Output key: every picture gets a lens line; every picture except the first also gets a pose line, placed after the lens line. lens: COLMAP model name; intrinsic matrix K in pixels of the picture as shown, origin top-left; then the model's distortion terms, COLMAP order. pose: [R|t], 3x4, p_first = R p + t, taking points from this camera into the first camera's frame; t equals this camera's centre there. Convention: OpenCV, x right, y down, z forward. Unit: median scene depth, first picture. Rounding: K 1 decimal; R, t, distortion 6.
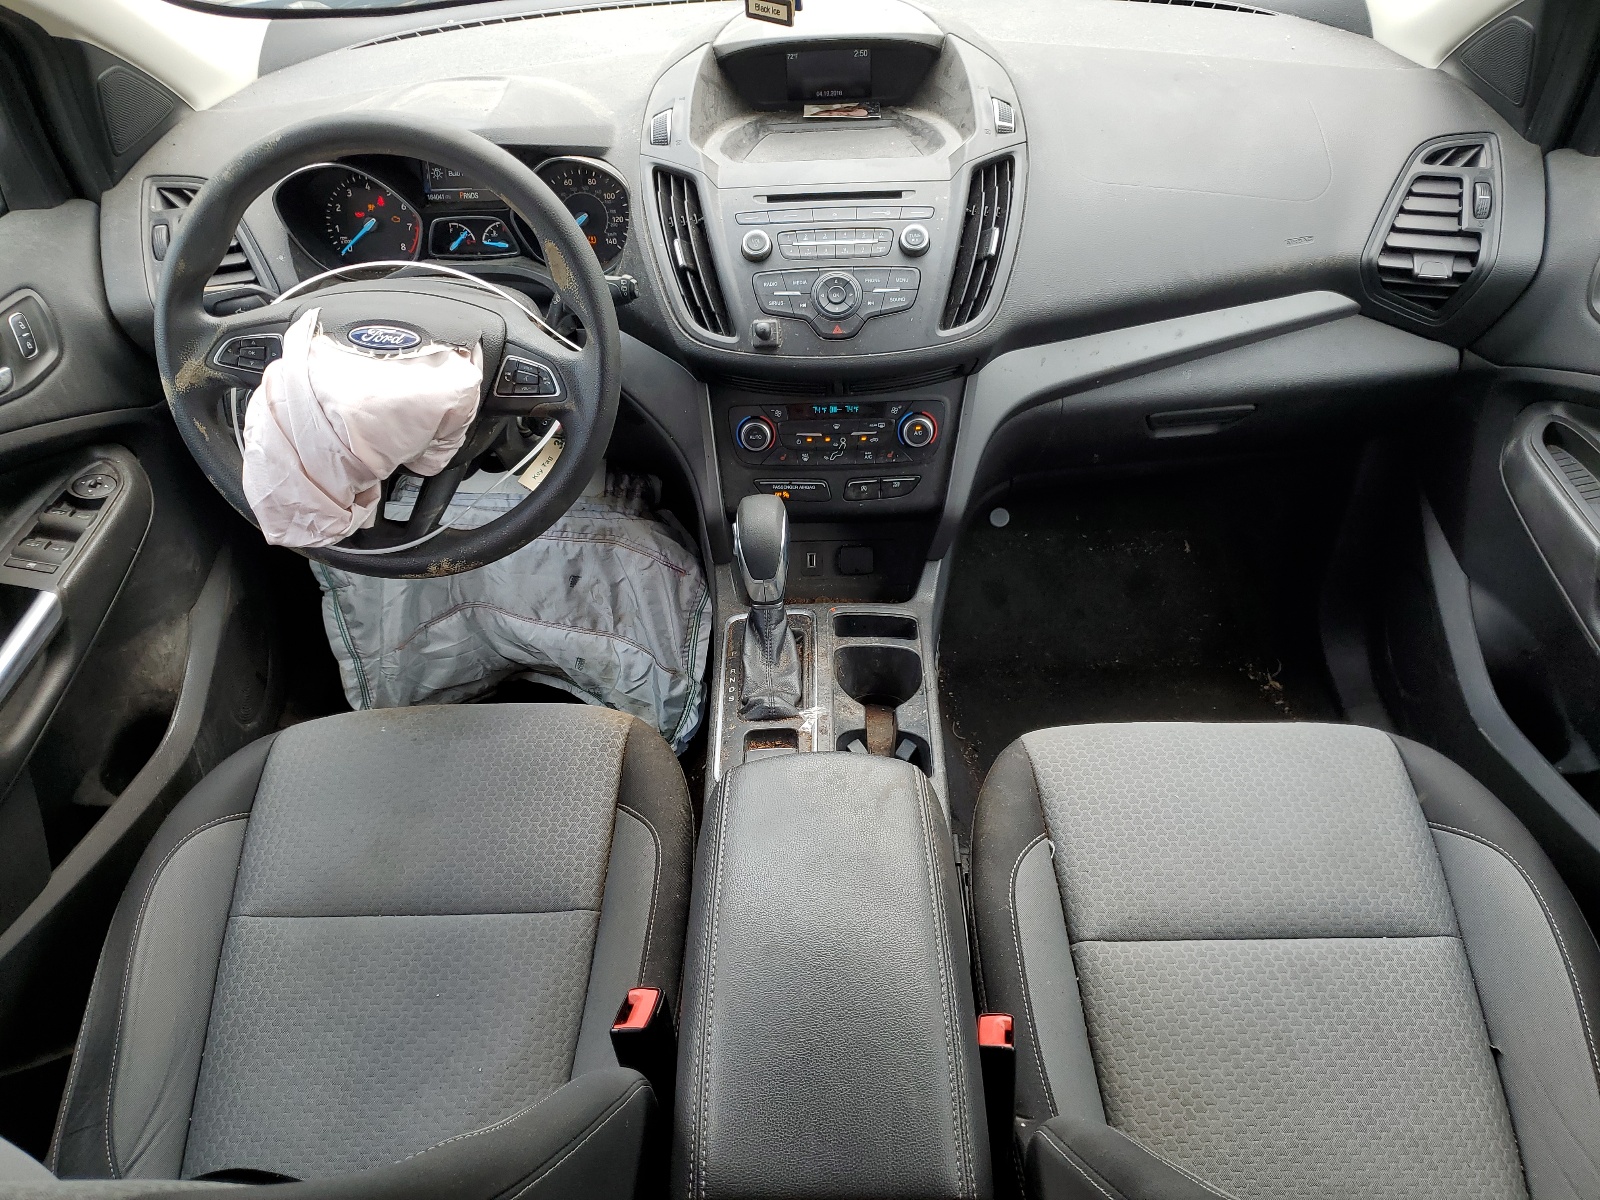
lens RADIAL K [[1223.2, 0, 802.2], [0, 1223.2, 597.9], [0, 0, 1]] dist [0.006395, -0.000094]
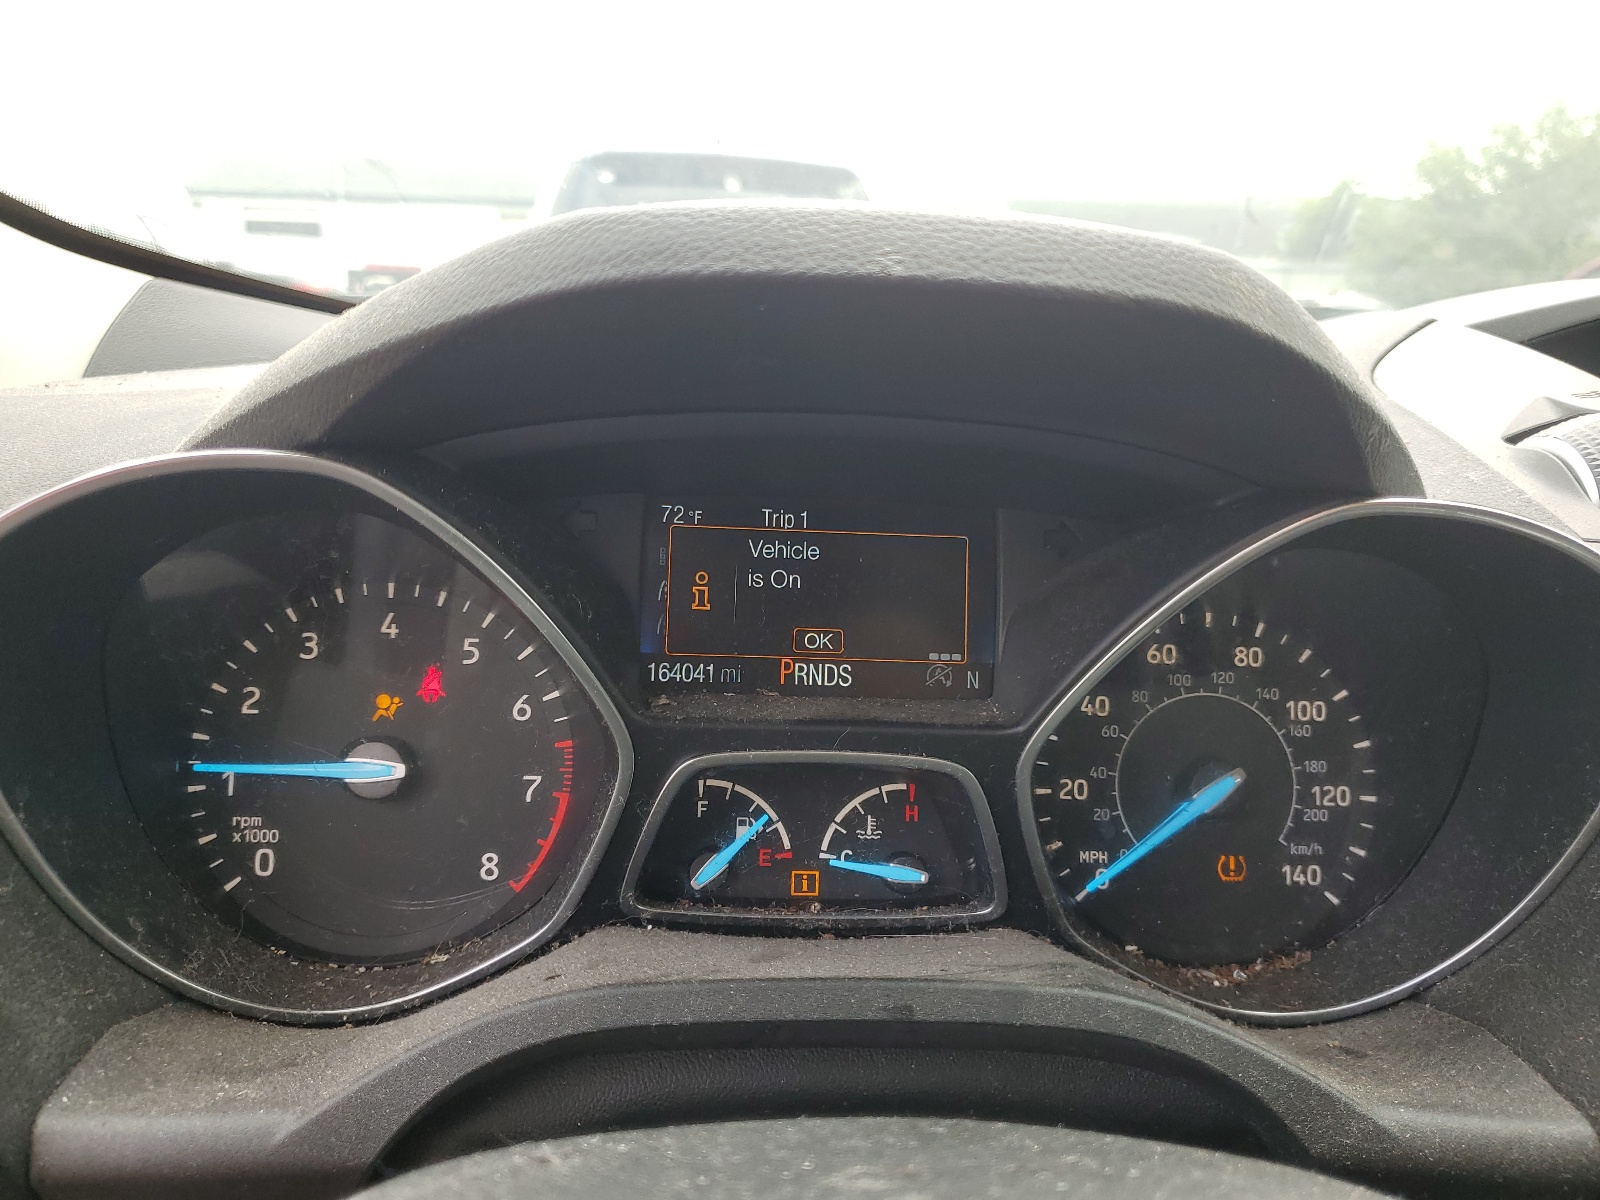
lens RADIAL K [[1223.2, 0, 797.0], [0, 1223.2, 598.7], [0, 0, 1]] dist [0.006395, -0.000094]
pose [[0.992004, 0.062344, 0.109730, -0.297027], [-0.004789, 0.887434, -0.460909, -0.223648], [-0.126113, 0.456698, 0.880637, 0.759630]]
